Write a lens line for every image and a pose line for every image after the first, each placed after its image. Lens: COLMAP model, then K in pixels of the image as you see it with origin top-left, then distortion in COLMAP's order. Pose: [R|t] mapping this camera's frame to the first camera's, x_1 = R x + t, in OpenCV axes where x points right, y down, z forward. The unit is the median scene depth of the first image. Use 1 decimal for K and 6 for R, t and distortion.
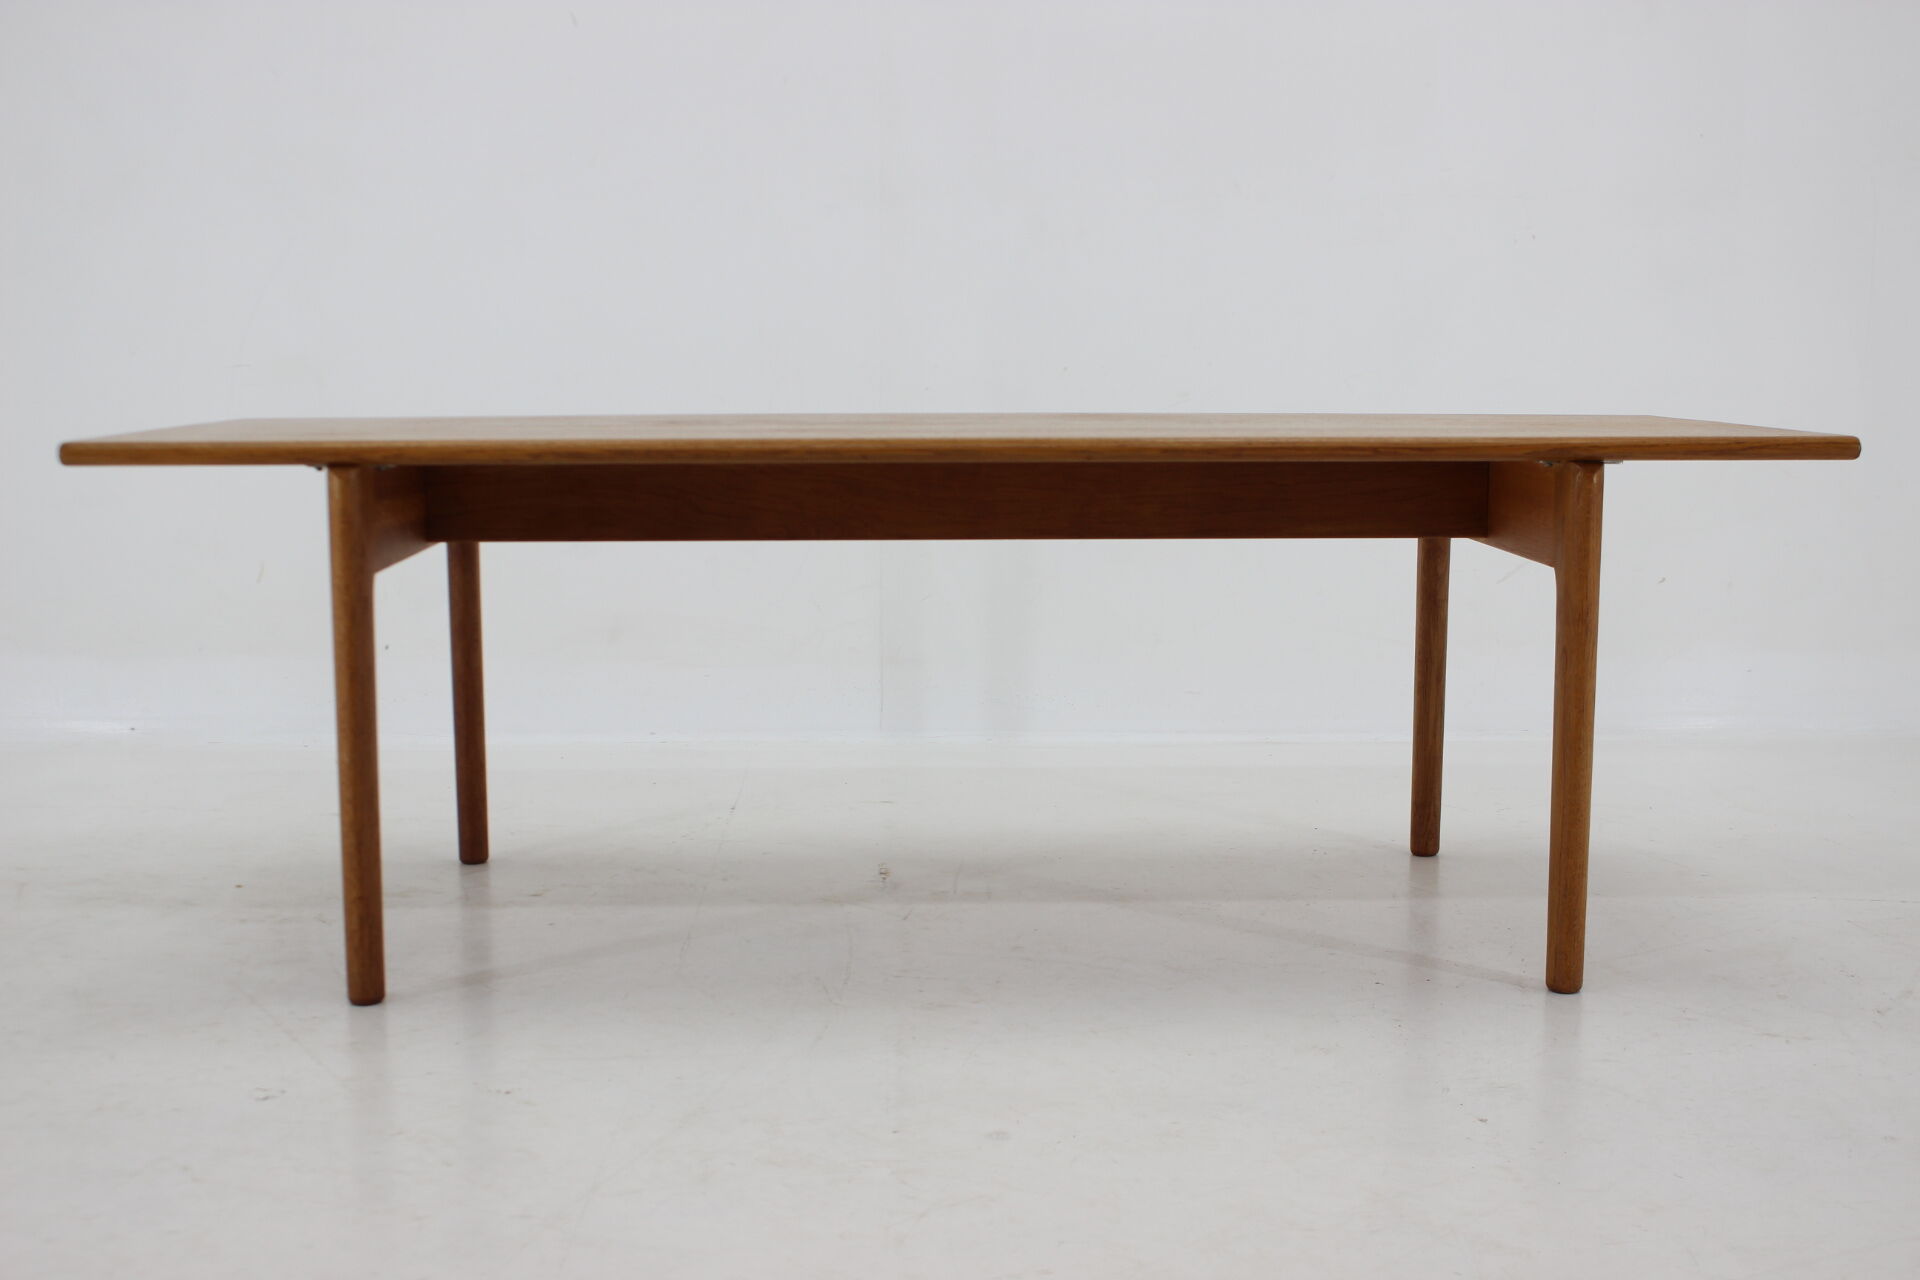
lens RADIAL K [[2141.4, 0, 960.0], [0, 2141.4, 640.0], [0, 0, 1]] dist [-0.007378, -0.016145]
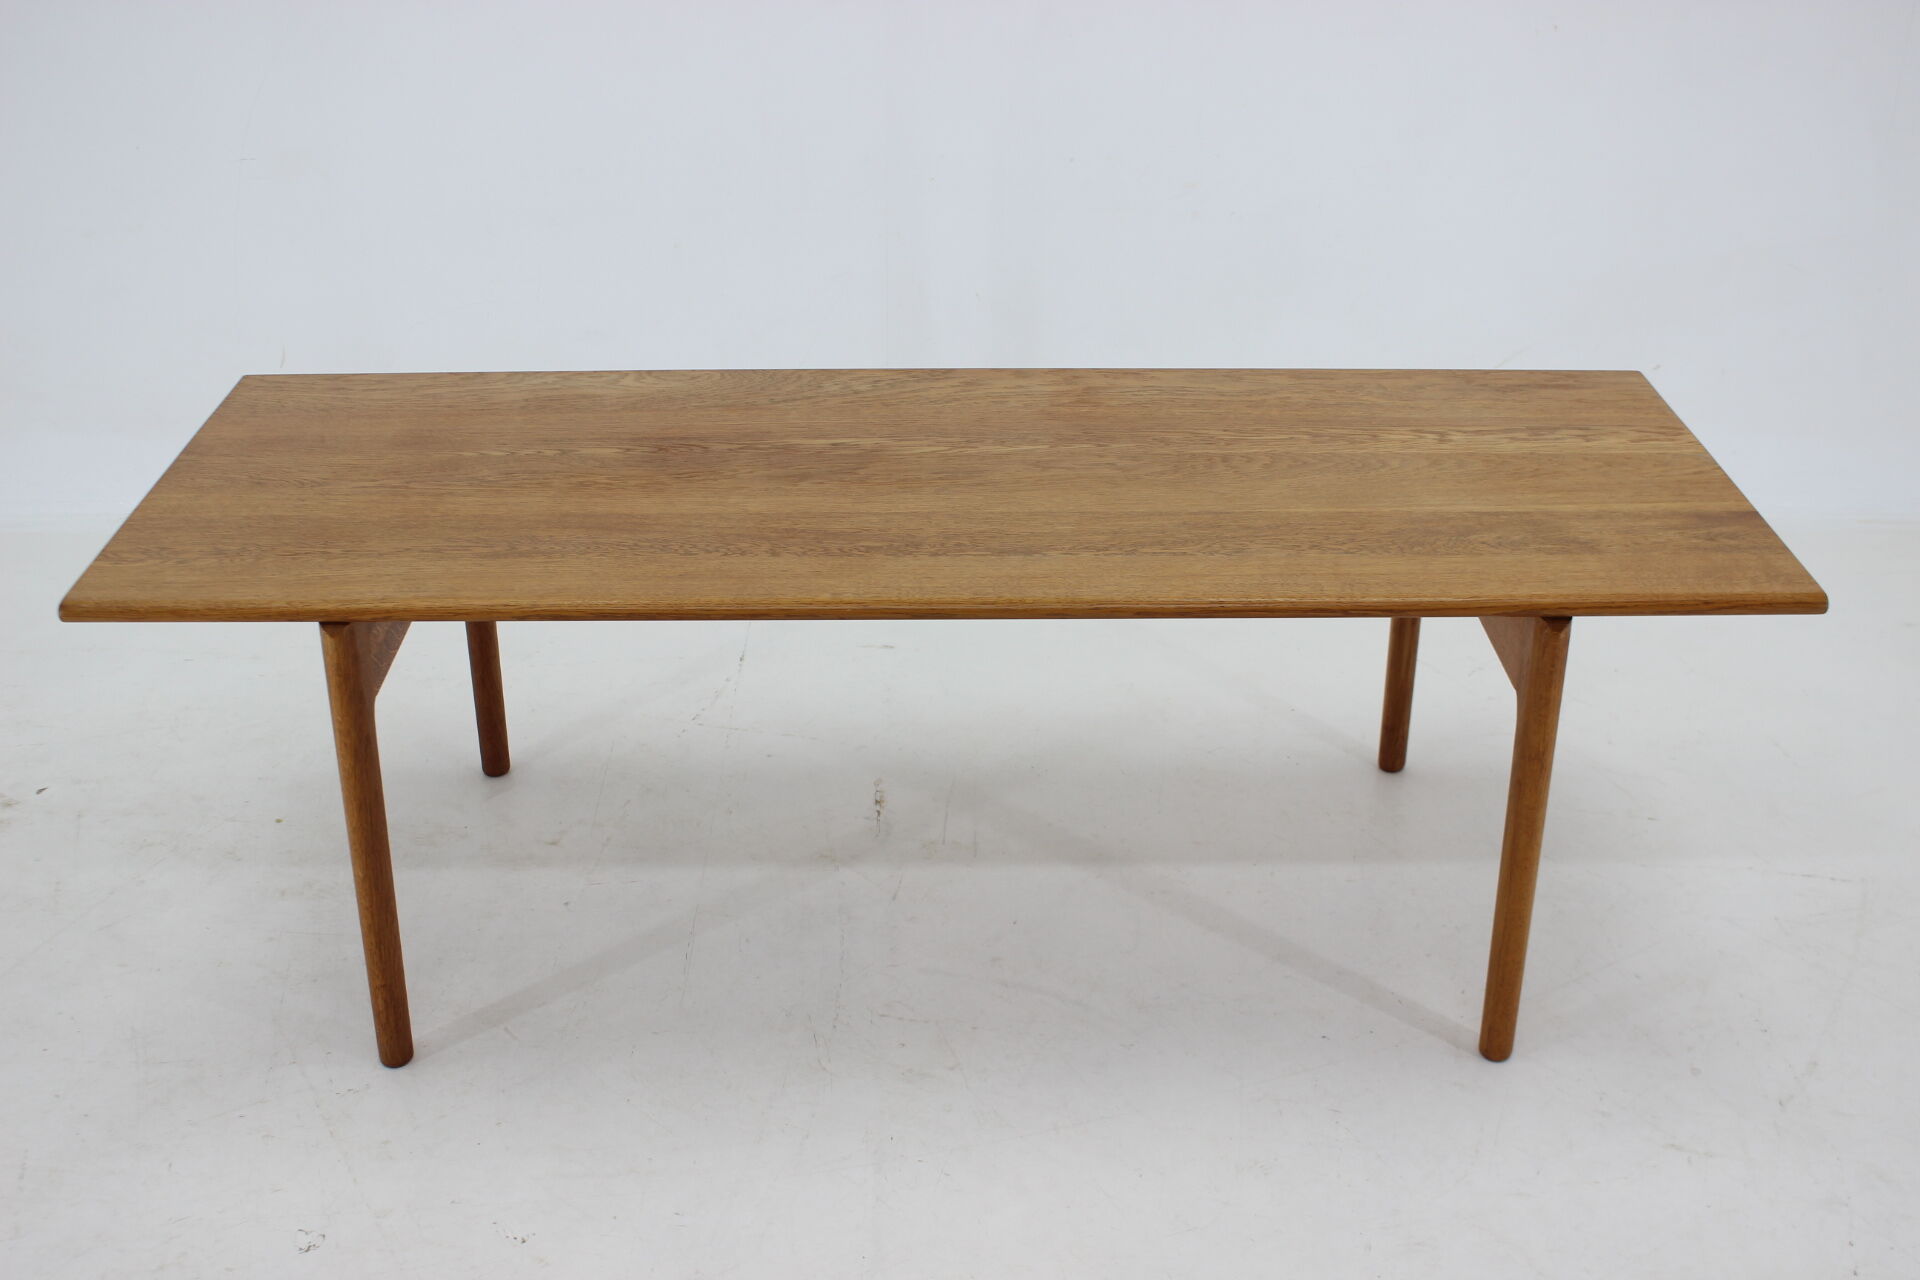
lens RADIAL K [[2053.4, 0, 967.3], [0, 2053.4, 466.5], [0, 0, 1]] dist [-0.006886, -0.021290]
pose [[0.999800, 0.010095, -0.017265, 0.029774], [-0.004819, 0.959422, 0.281933, -0.414214], [0.019411, -0.281794, 0.959279, 0.080825]]
